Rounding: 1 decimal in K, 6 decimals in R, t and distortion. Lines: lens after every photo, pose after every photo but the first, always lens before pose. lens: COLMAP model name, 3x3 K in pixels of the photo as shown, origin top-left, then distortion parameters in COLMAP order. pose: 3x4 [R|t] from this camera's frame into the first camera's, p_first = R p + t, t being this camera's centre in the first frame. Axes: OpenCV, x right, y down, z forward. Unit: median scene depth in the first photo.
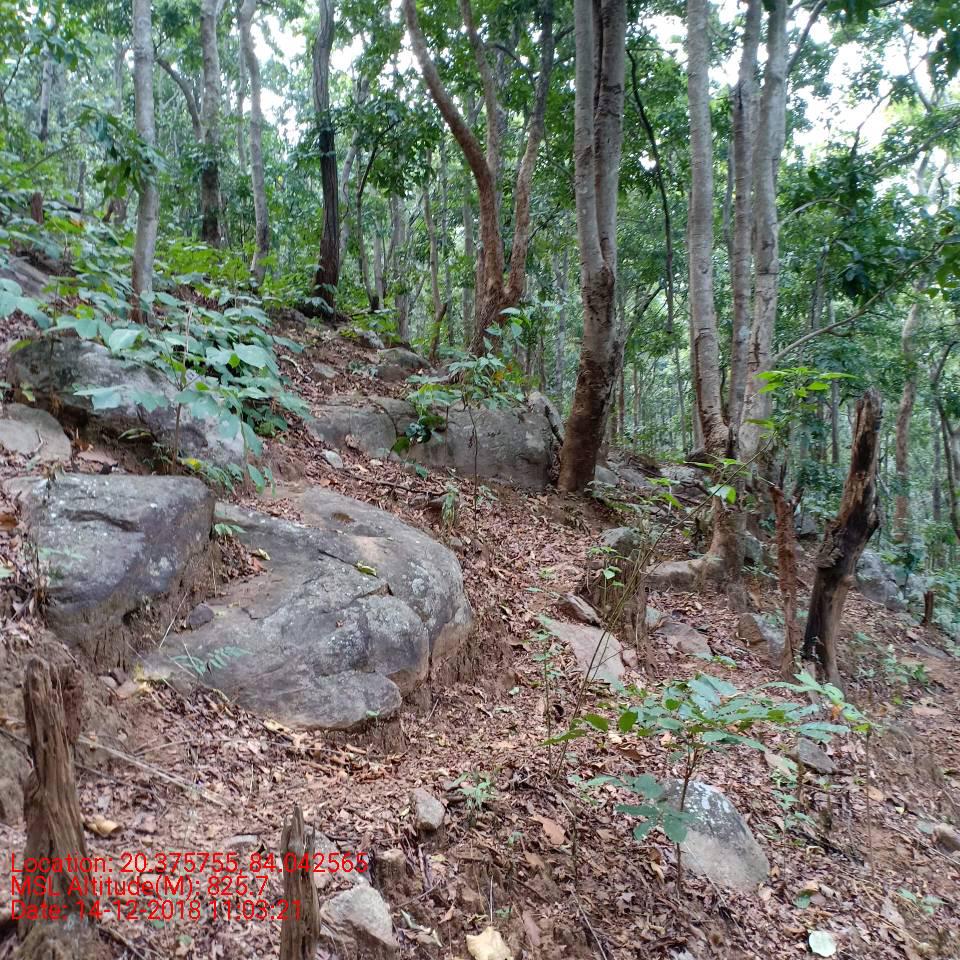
lens RADIAL K [[1004.6, 0, 480.0], [0, 1004.6, 480.0], [0, 0, 1]] dist [0.110792, -0.208005]
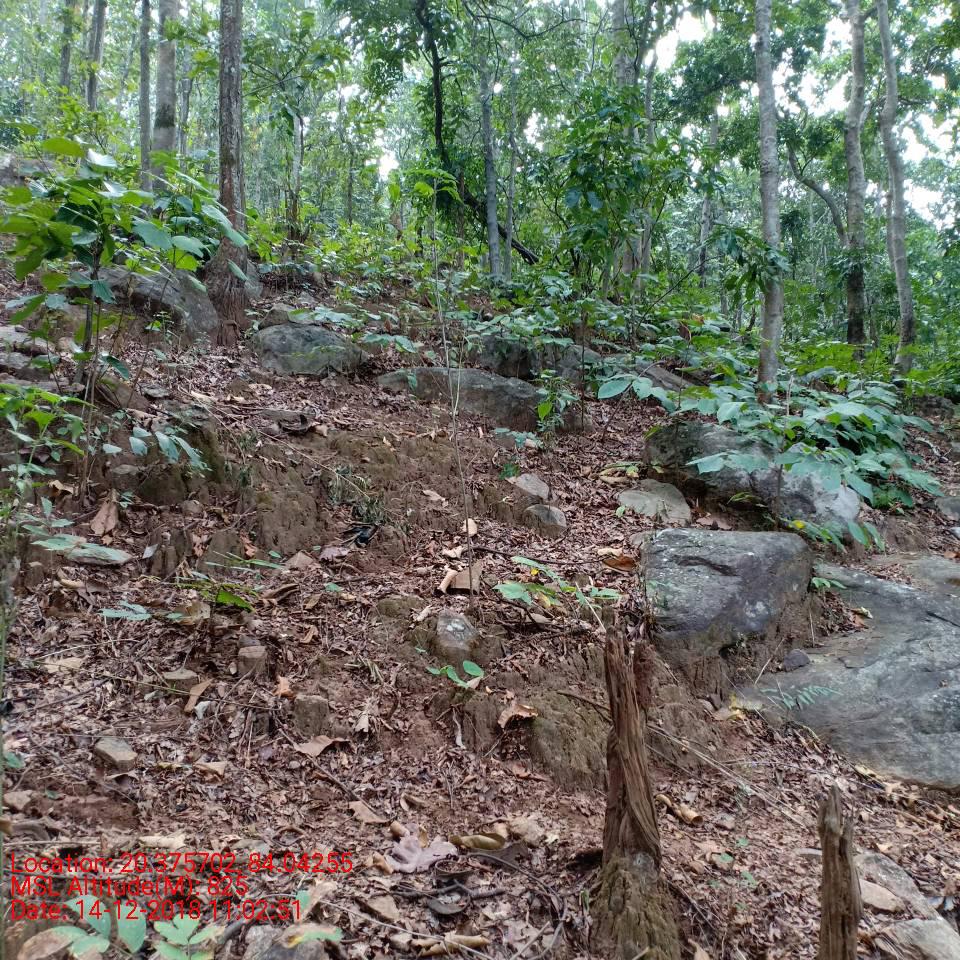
lens RADIAL K [[1004.6, 0, 480.0], [0, 1004.6, 480.0], [0, 0, 1]] dist [0.110792, -0.208005]
pose [[0.808353, -0.043976, -0.587054, 0.090706], [-0.022699, 0.994136, -0.105726, 0.073392], [0.588261, 0.098789, 0.802614, -0.053118]]
